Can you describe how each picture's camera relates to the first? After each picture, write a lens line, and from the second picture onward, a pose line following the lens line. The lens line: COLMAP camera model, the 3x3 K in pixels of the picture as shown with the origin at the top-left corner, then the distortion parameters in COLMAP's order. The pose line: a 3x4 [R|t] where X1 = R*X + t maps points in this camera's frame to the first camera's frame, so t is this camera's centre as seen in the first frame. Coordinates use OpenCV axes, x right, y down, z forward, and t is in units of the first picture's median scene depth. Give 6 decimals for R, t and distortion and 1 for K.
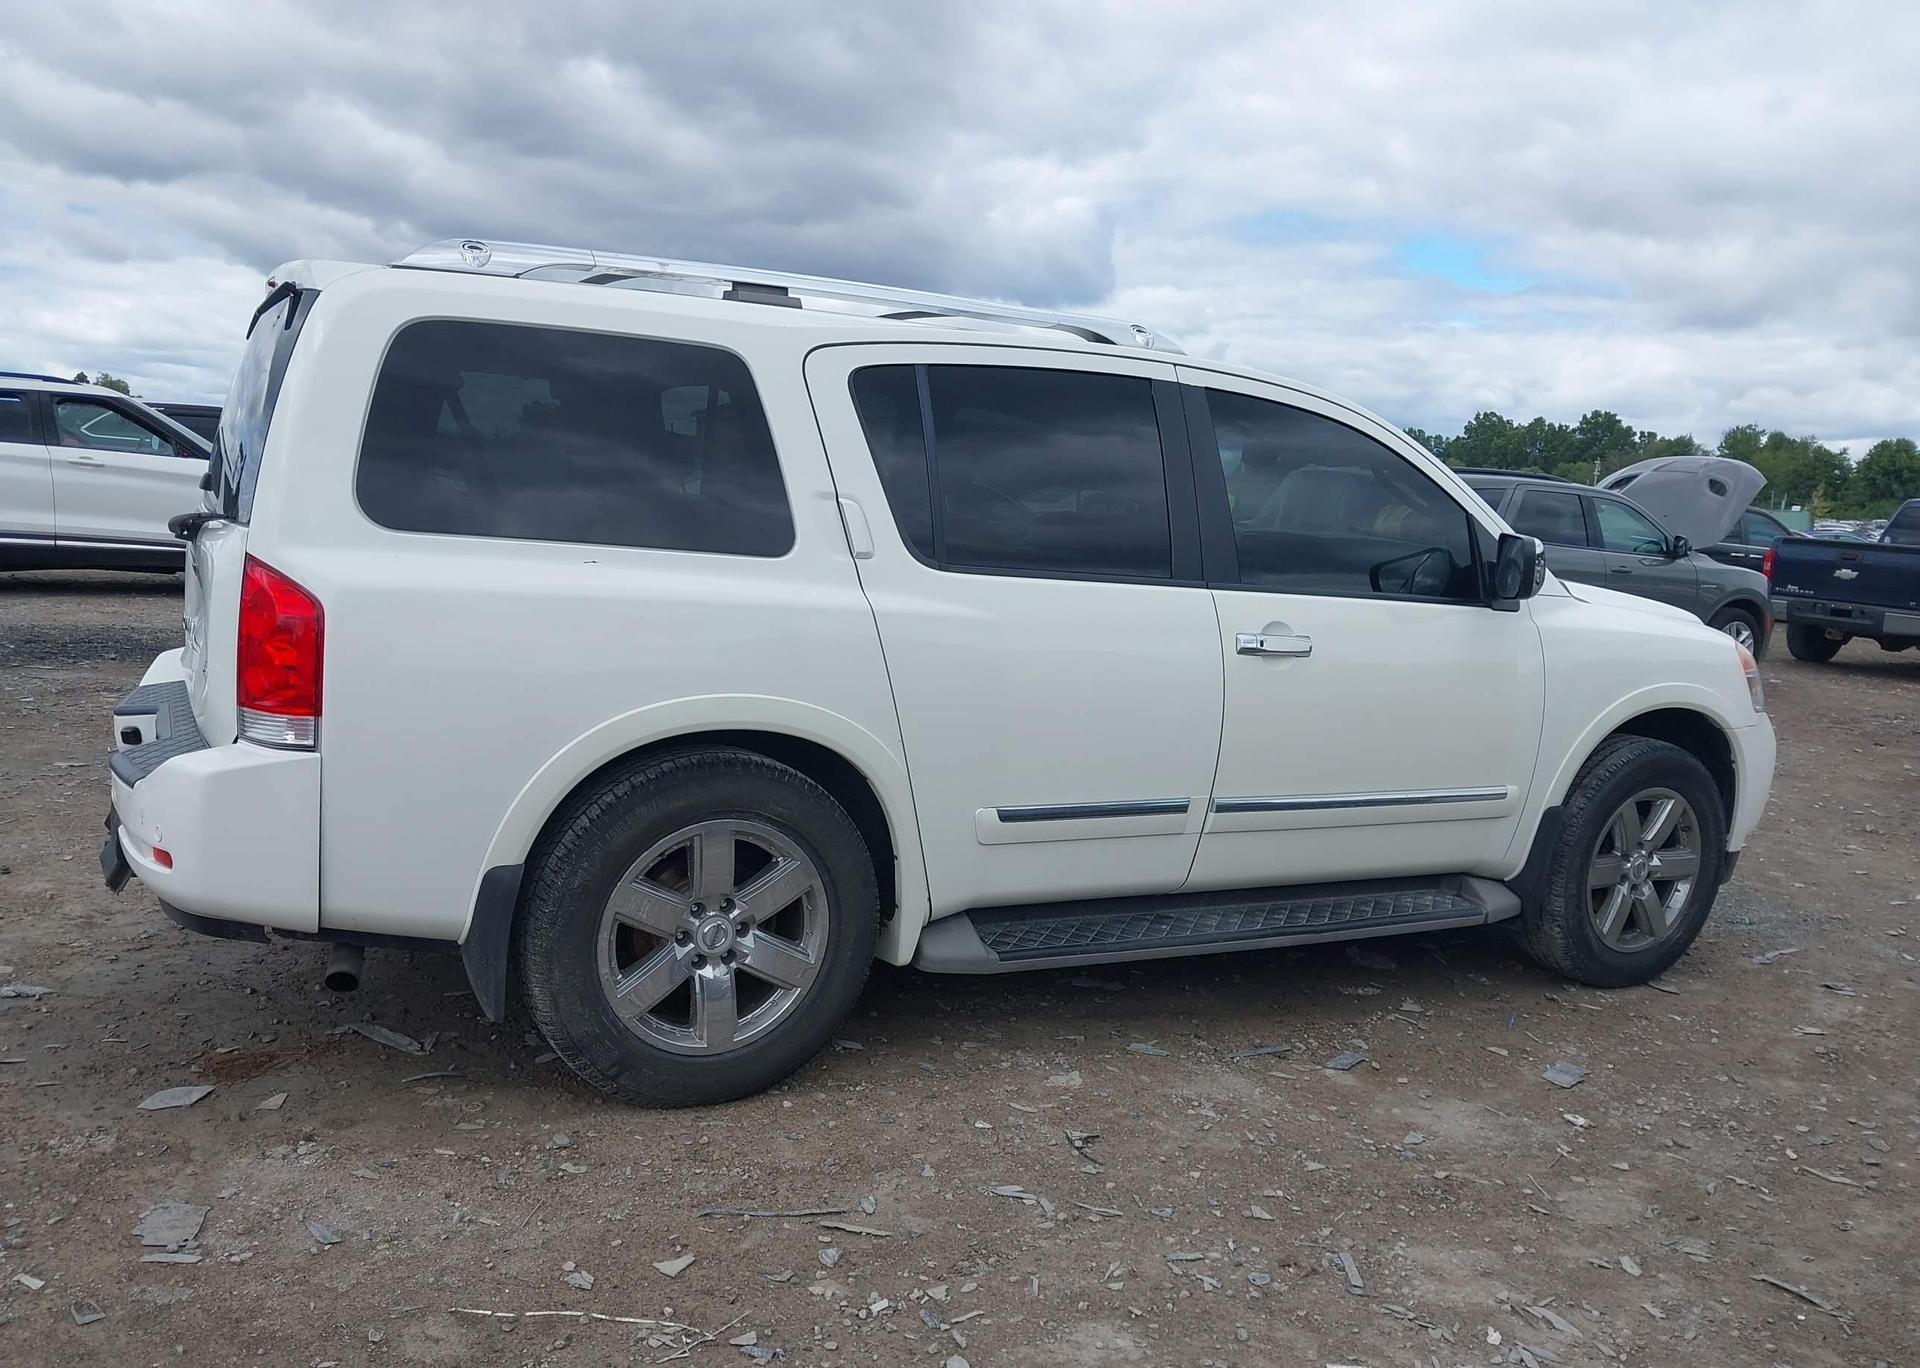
lens RADIAL K [[1516.5, 0, 944.7], [0, 1516.5, 701.0], [0, 0, 1]] dist [0.024583, -0.037230]
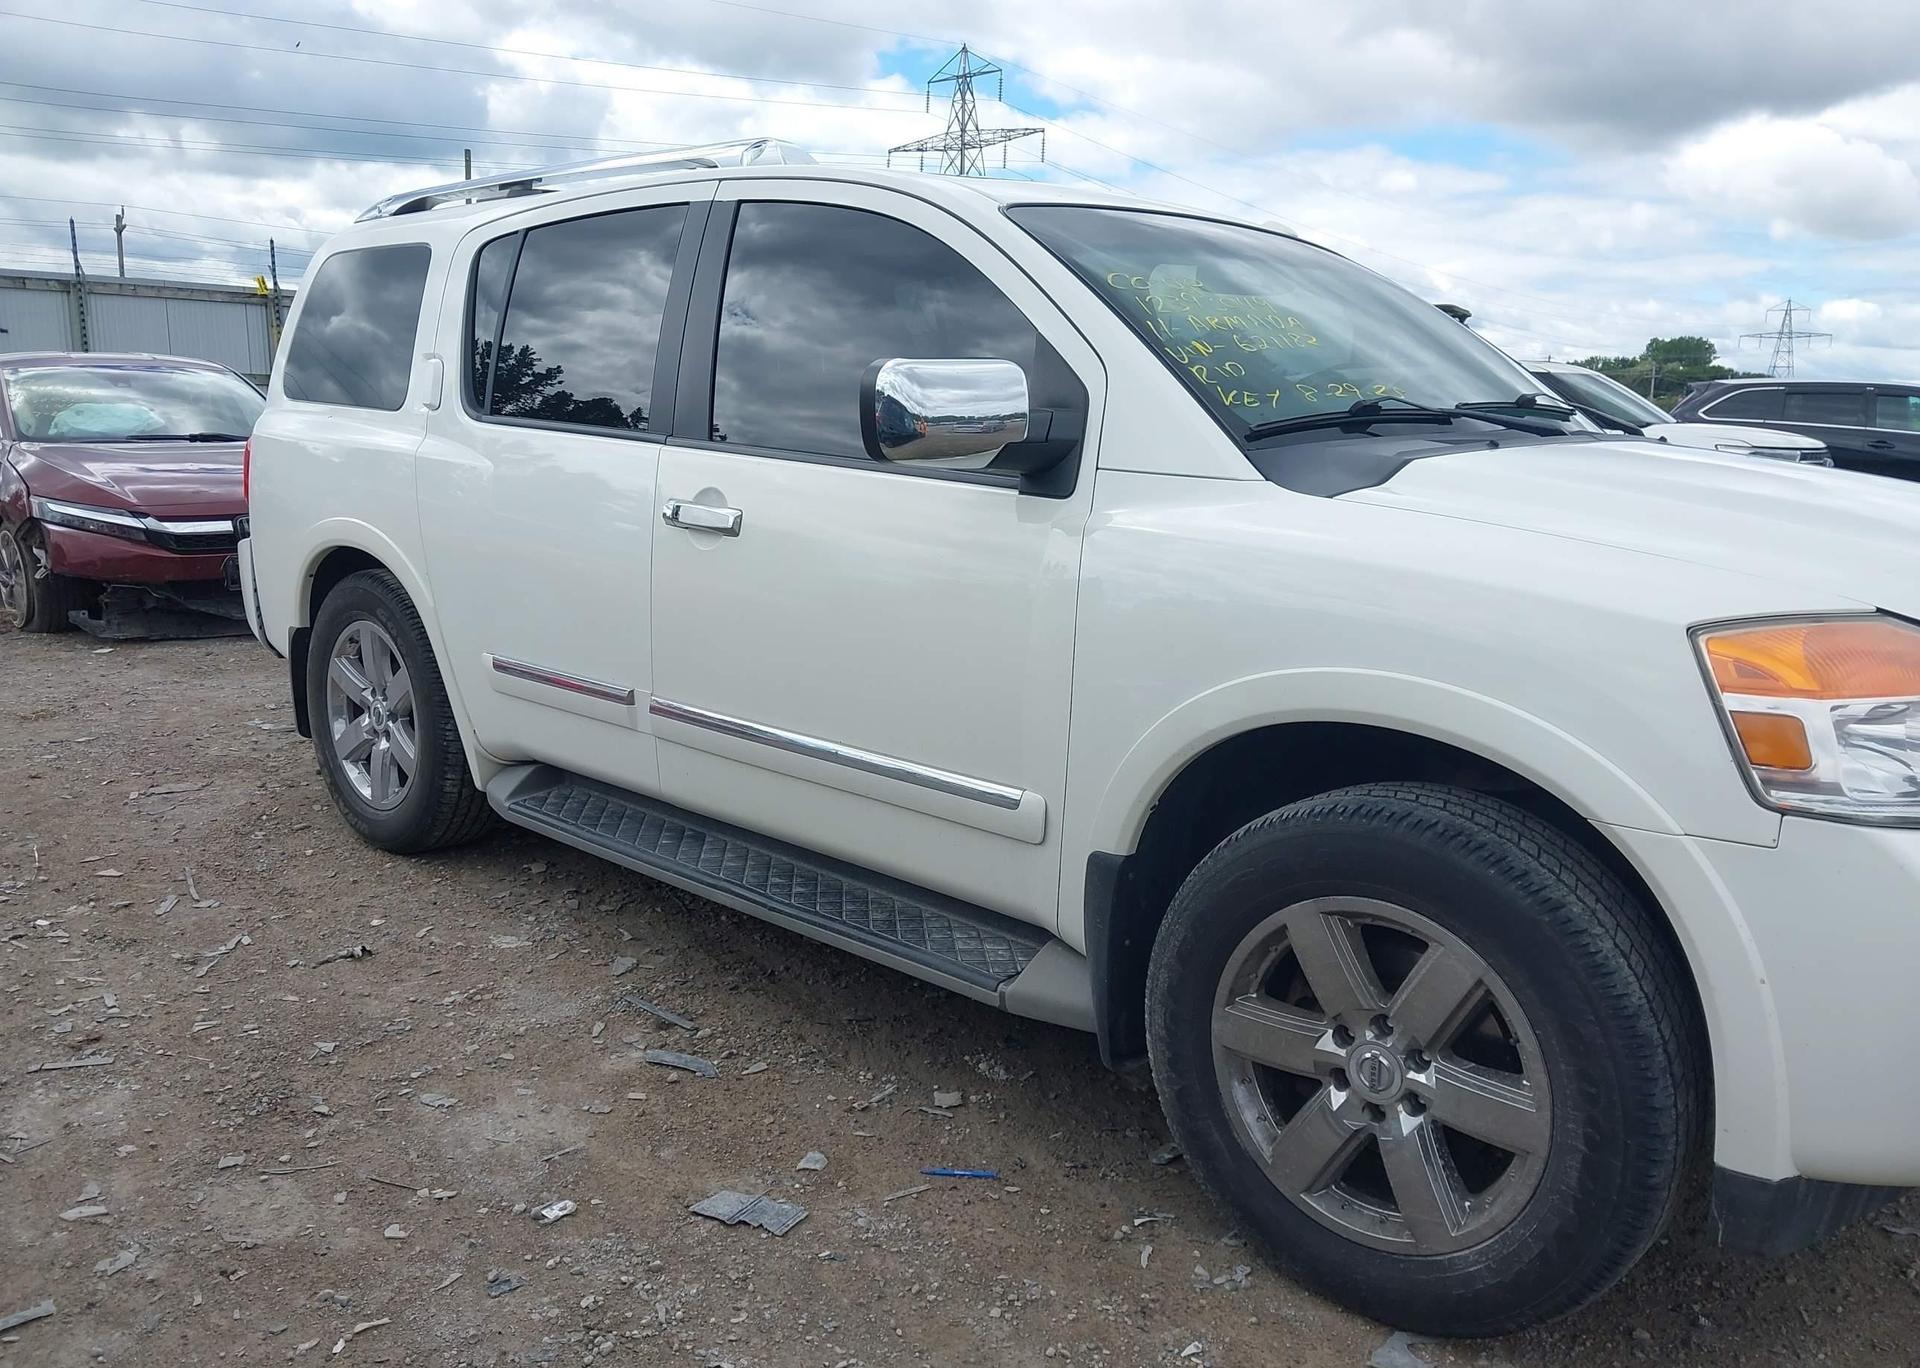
lens RADIAL K [[1519.8, 0, 939.5], [0, 1519.8, 700.7], [0, 0, 1]] dist [0.012896, -0.022884]
pose [[0.334625, 0.132326, -0.933015, 1.128575], [-0.140185, 0.986065, 0.089573, -0.033830], [0.931866, 0.100822, 0.348512, 0.945442]]
